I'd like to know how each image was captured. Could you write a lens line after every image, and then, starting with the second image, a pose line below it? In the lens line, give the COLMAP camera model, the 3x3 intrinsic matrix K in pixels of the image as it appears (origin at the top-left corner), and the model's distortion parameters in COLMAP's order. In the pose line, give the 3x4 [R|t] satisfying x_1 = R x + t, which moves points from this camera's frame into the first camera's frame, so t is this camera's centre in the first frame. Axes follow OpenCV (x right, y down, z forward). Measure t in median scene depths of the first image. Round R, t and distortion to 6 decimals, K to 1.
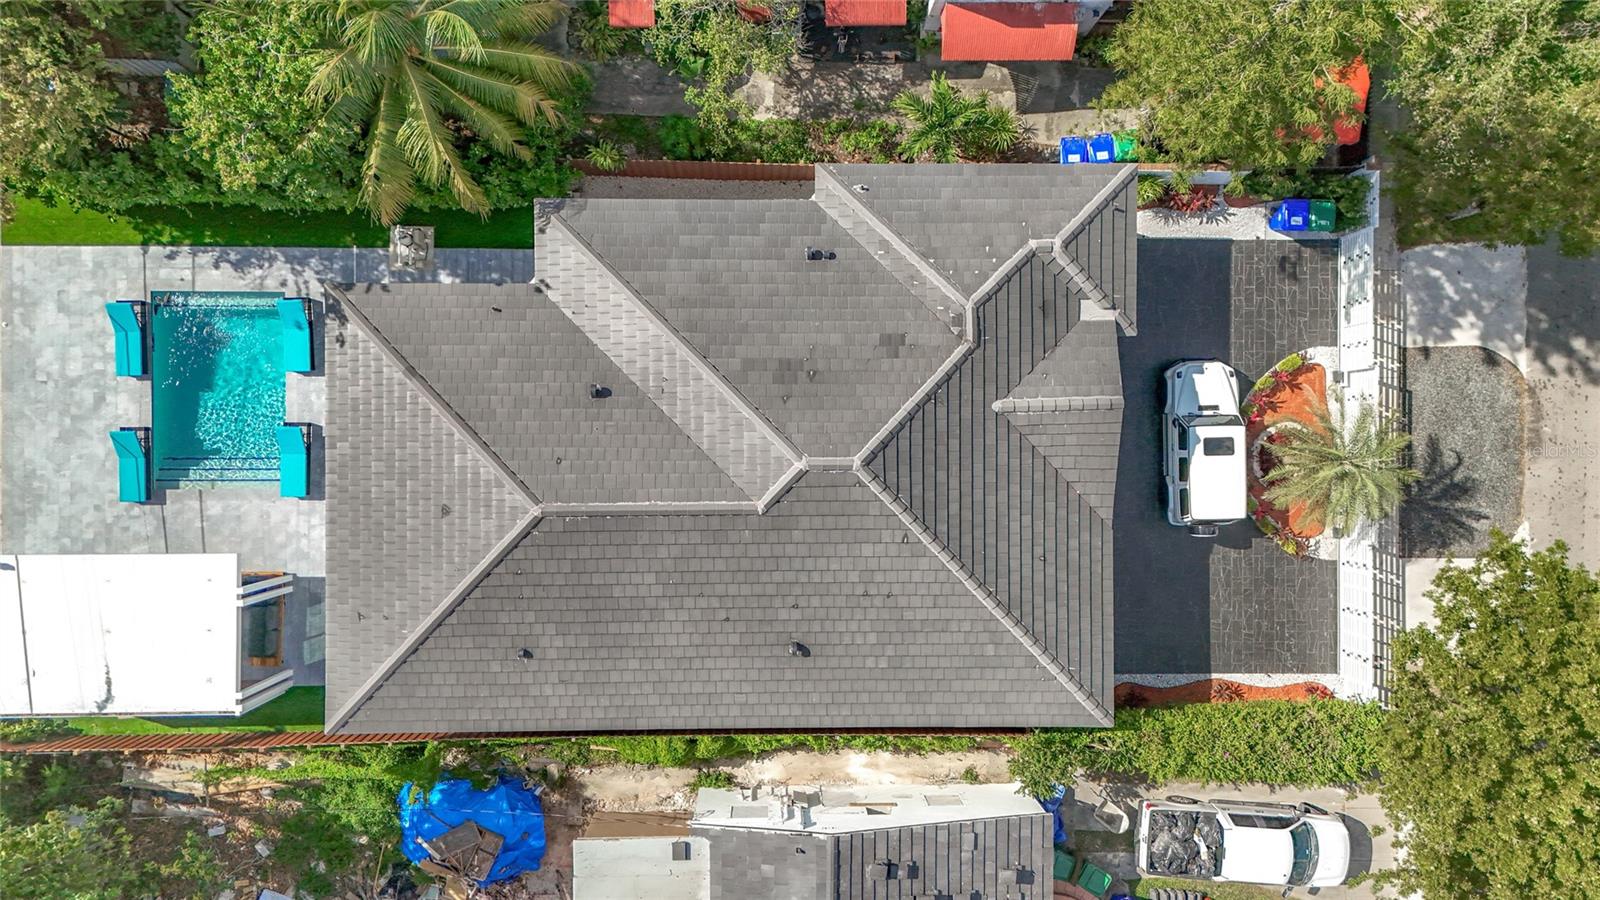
lens RADIAL K [[1187.1, 0, 800.3], [0, 1187.1, 456.8], [0, 0, 1]] dist [0.045258, -0.031446]
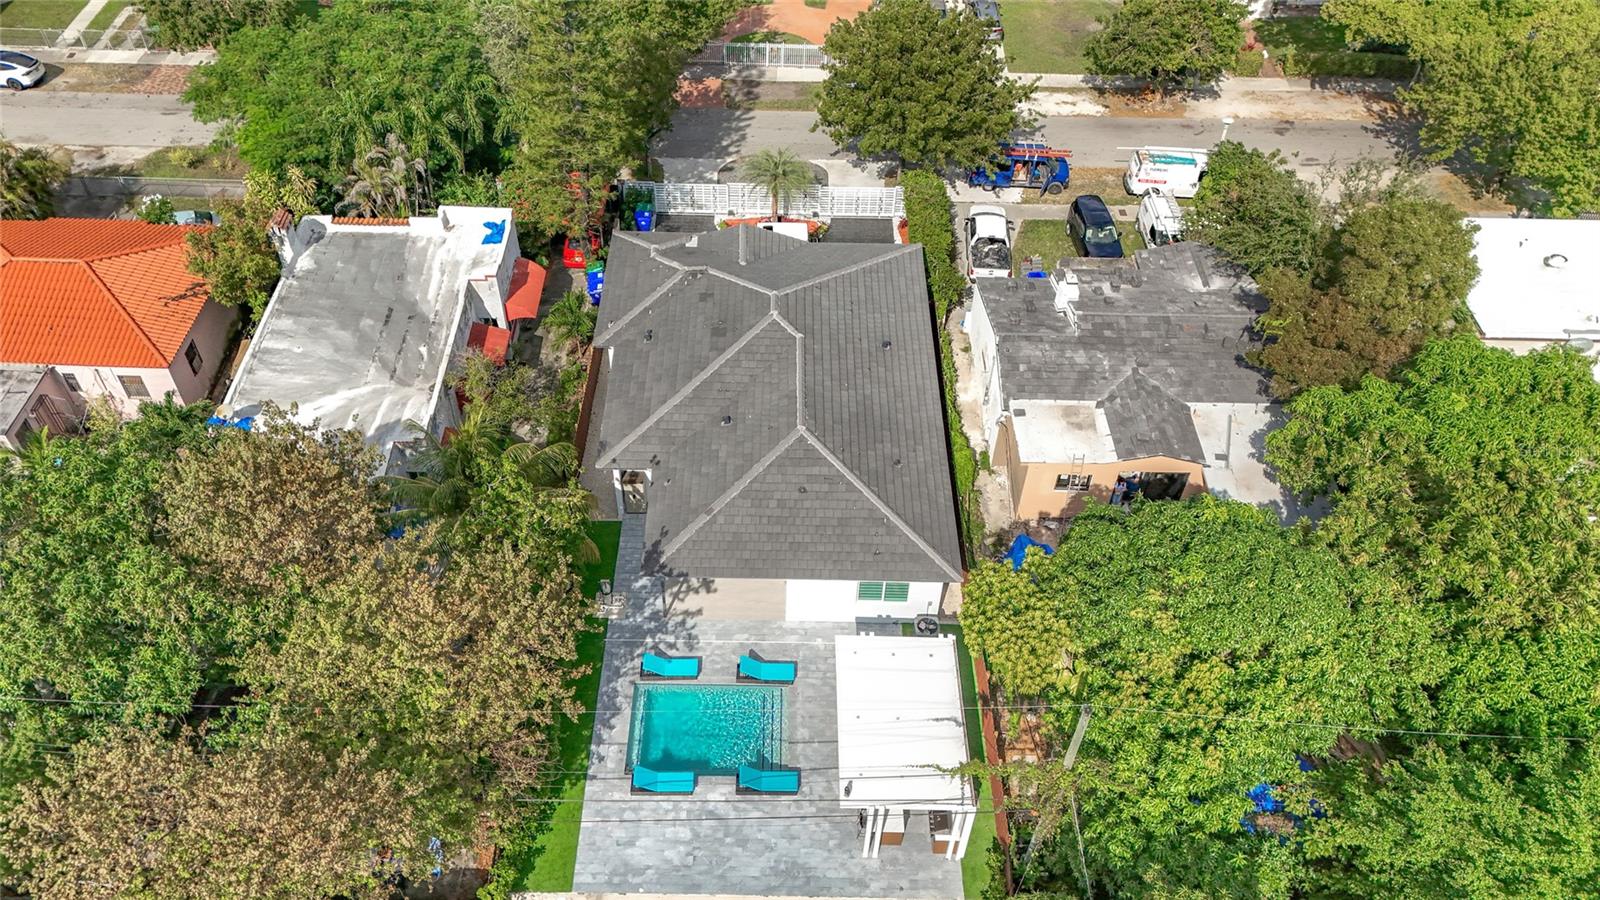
lens RADIAL K [[1187.1, 0, 787.9], [0, 1187.1, 448.9], [0, 0, 1]] dist [0.045258, -0.031446]
pose [[0.006233, -0.741721, 0.670680, -1.106009], [0.999822, 0.016583, 0.009047, 0.010945], [-0.017832, 0.670504, 0.741692, -0.118974]]
